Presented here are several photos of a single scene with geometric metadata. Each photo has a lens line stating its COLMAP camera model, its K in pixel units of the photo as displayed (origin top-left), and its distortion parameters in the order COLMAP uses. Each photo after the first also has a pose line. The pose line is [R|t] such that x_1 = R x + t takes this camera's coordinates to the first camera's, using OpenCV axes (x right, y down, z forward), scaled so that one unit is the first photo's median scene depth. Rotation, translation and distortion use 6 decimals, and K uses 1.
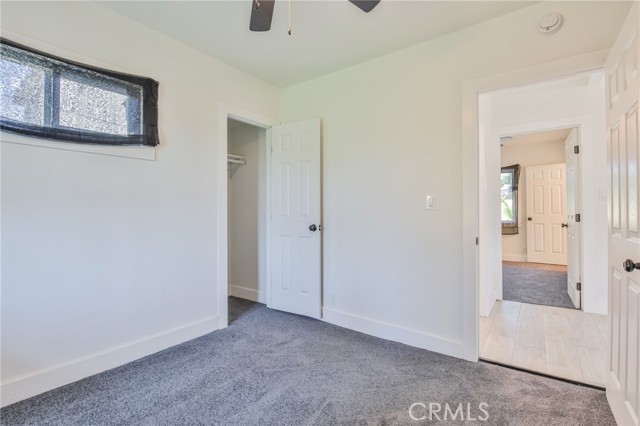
lens RADIAL K [[293.7, 0, 320.5], [0, 293.7, 207.0], [0, 0, 1]] dist [-0.000508, -0.009425]
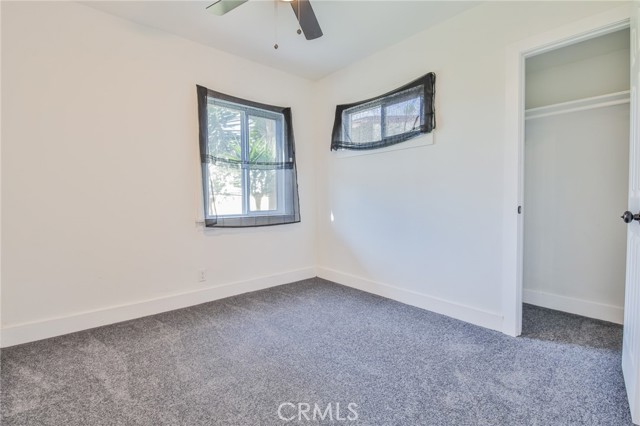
lens RADIAL K [[293.7, 0, 320.5], [0, 293.7, 207.0], [0, 0, 1]] dist [-0.000508, -0.009425]
pose [[-0.202618, 0.040696, -0.978412, 0.693727], [0.016212, 0.999139, 0.038201, 0.034166], [0.979124, -0.008122, -0.203103, 0.862160]]
